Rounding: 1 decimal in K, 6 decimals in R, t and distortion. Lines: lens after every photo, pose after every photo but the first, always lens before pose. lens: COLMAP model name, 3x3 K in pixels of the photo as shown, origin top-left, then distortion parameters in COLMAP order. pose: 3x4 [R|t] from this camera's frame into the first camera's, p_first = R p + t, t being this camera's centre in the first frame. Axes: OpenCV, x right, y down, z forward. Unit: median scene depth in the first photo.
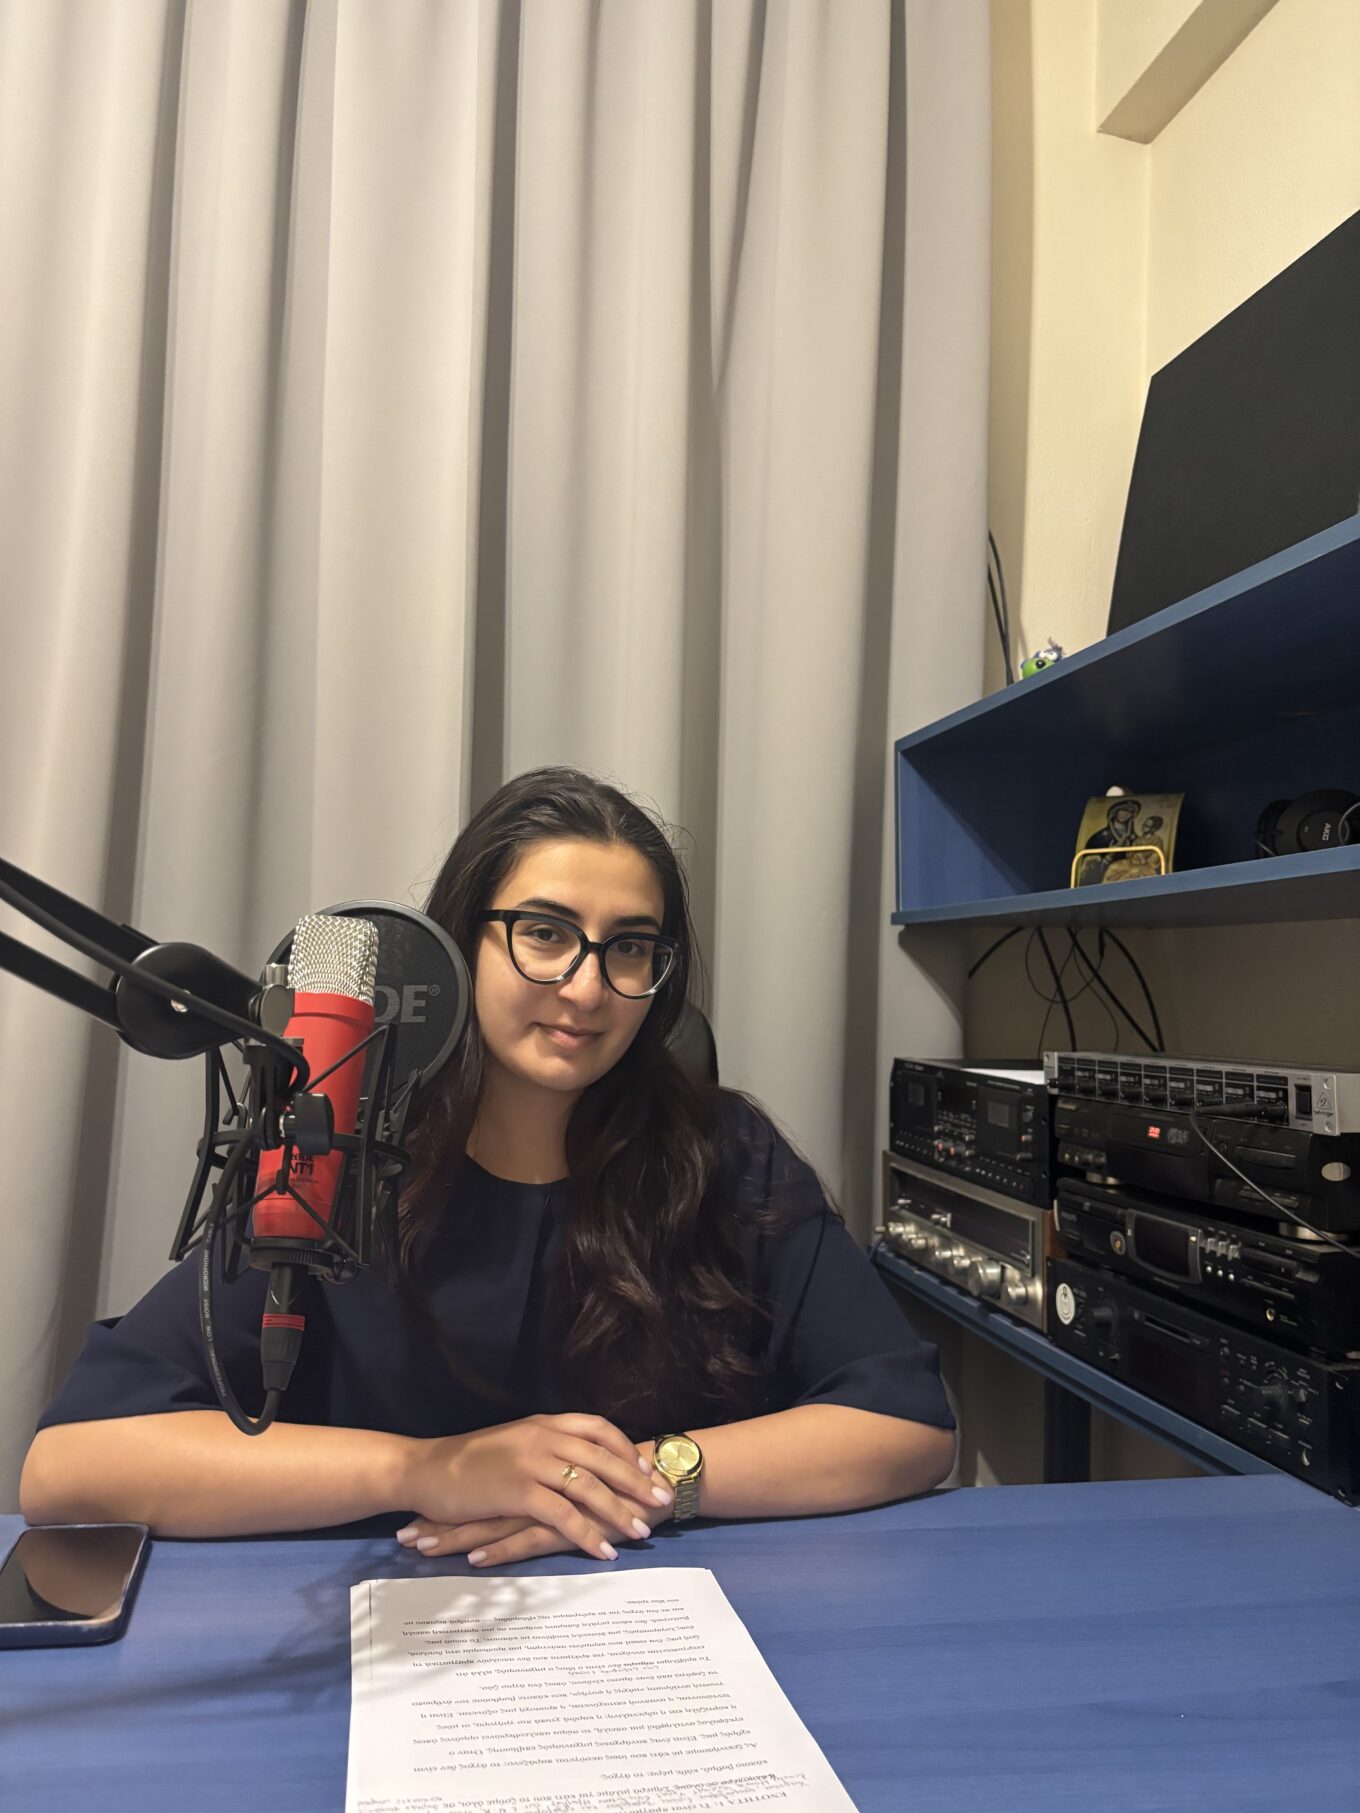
lens RADIAL K [[1327.0, 0, 667.0], [0, 1327.0, 915.1], [0, 0, 1]] dist [-0.004923, 0.011803]
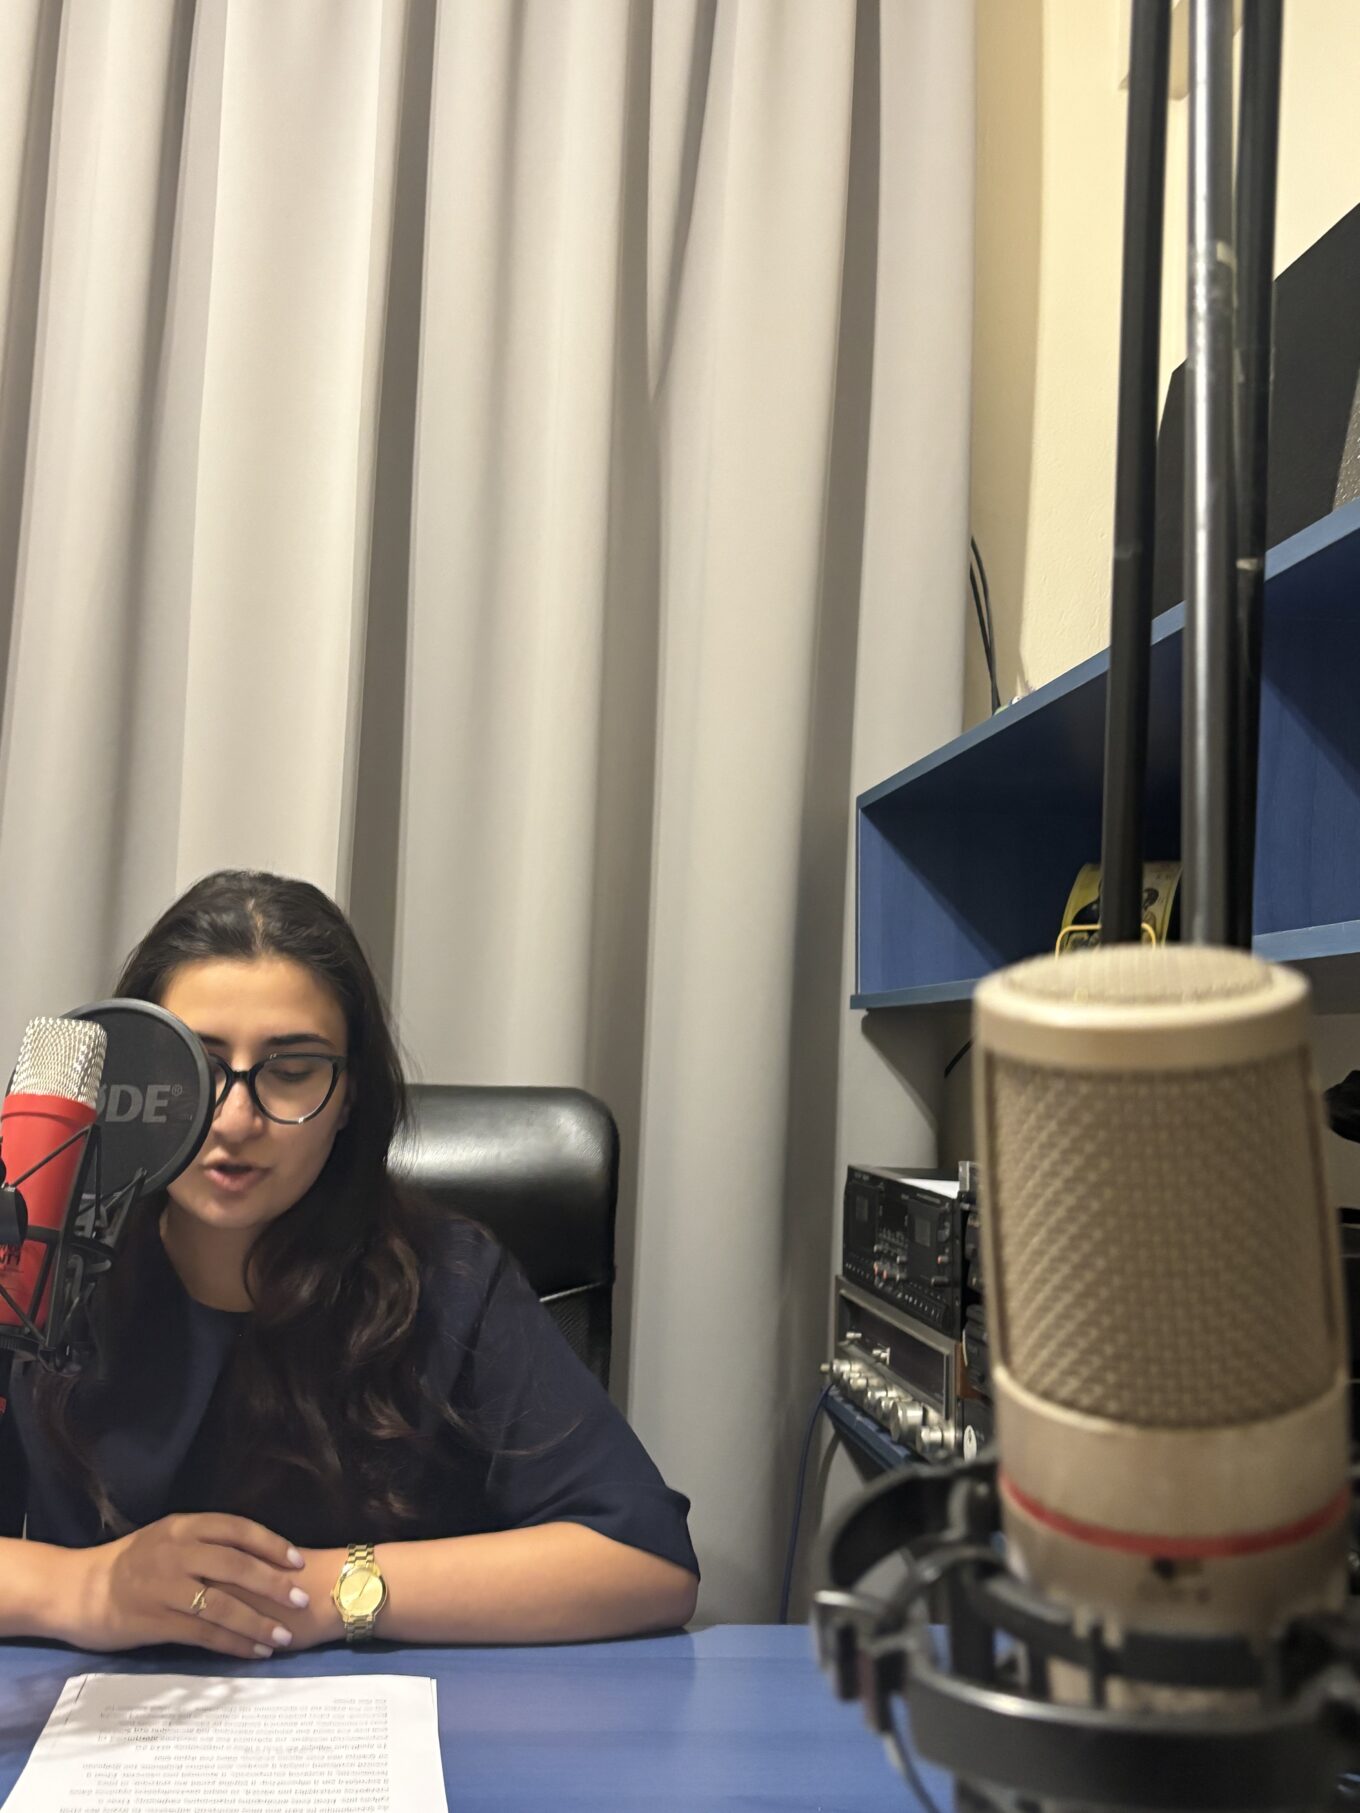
lens RADIAL K [[1744.8, 0, 680.0], [0, 1744.8, 906.5], [0, 0, 1]] dist [0.021032, -0.010721]
pose [[0.998722, 0.008201, -0.049869, 0.136893], [-0.010143, 0.999195, -0.038817, -0.017838], [0.049510, 0.039273, 0.998001, -0.160343]]
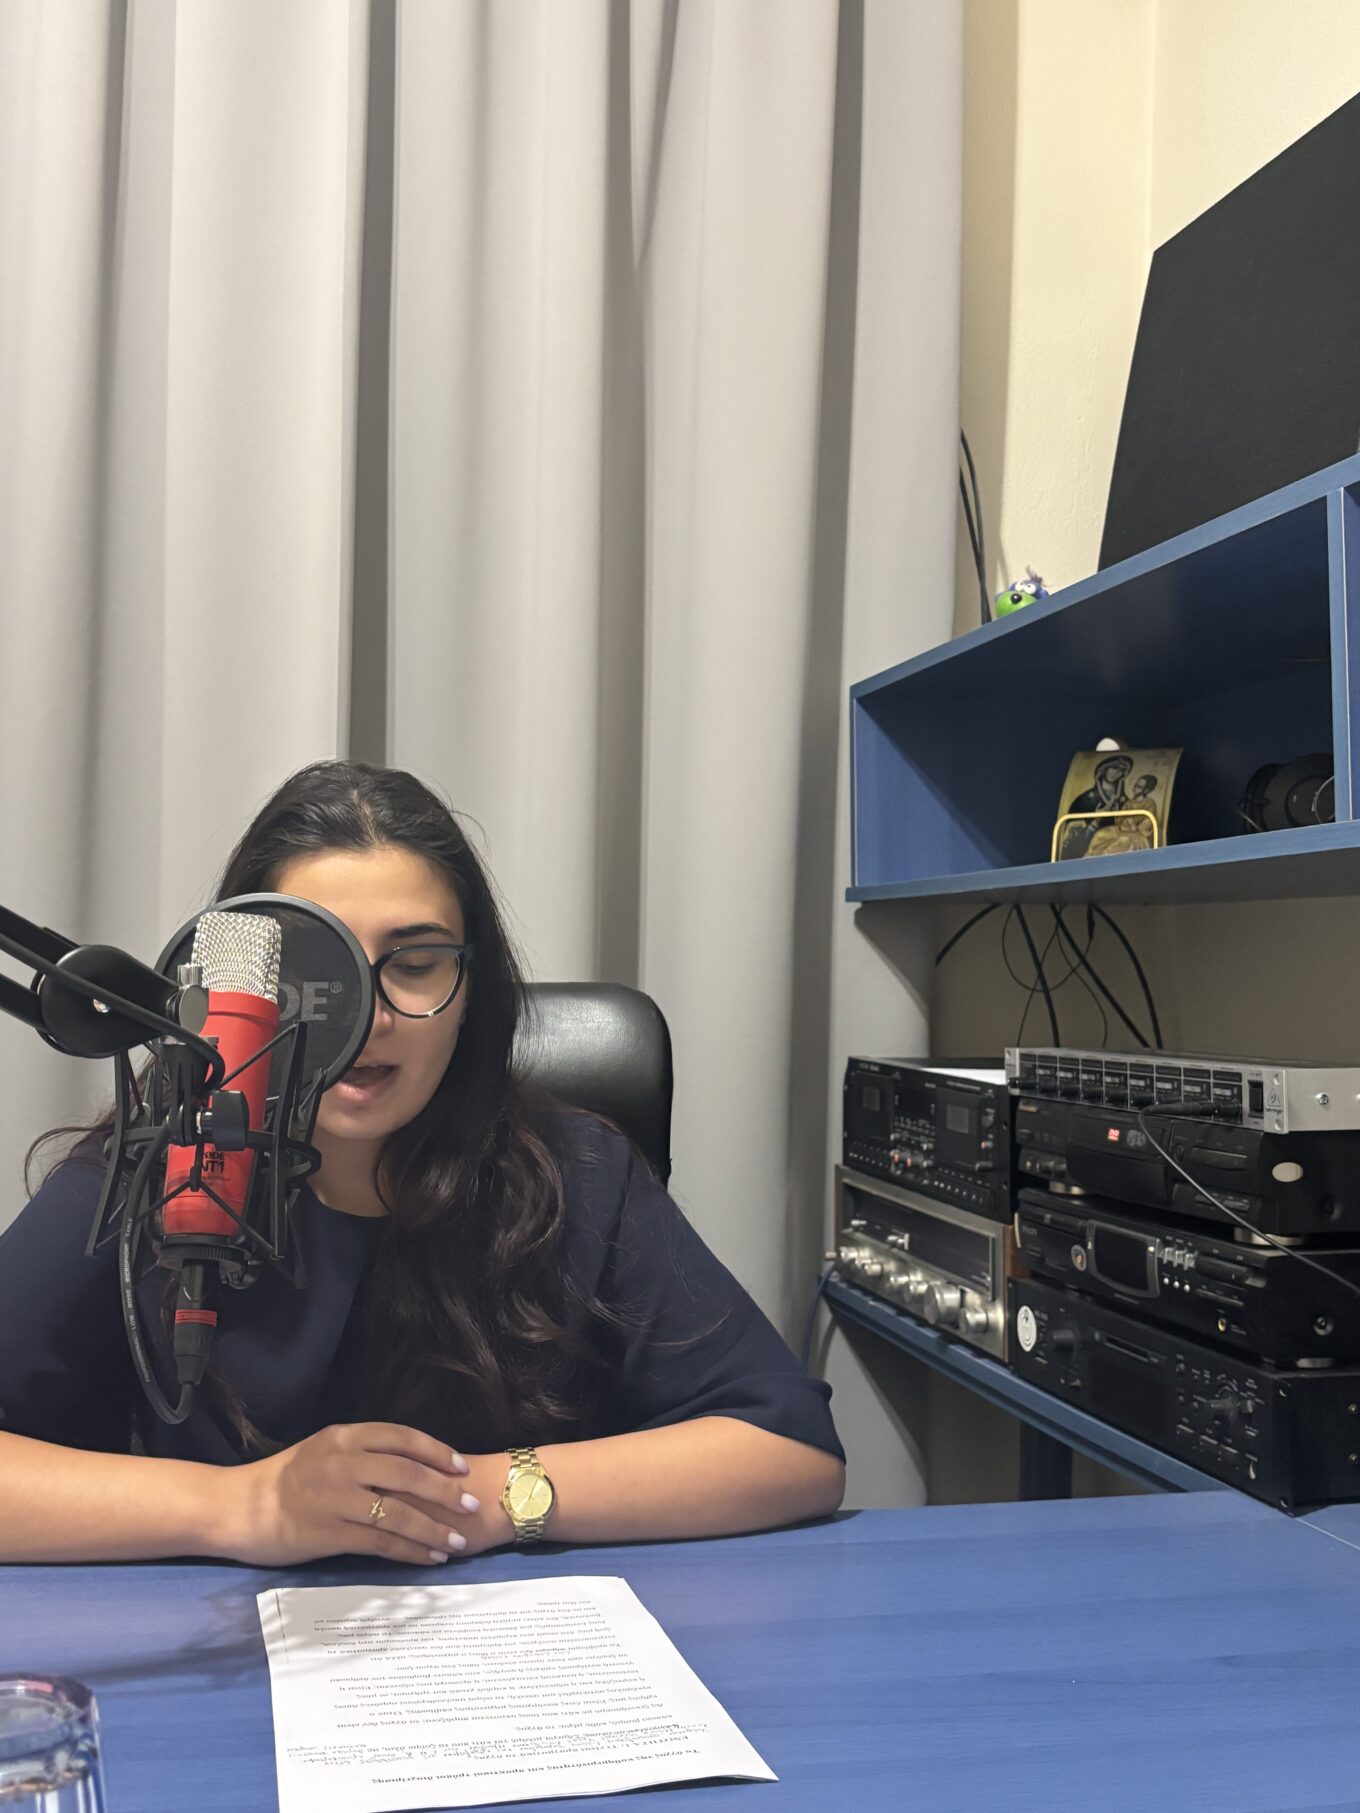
lens RADIAL K [[1731.5, 0, 663.6], [0, 1731.5, 917.3], [0, 0, 1]] dist [0.107824, -0.390965]
pose [[0.999042, -0.003280, 0.043645, 0.003805], [0.002217, 0.999700, 0.024385, -0.012110], [-0.043712, -0.024265, 0.998749, -0.135719]]
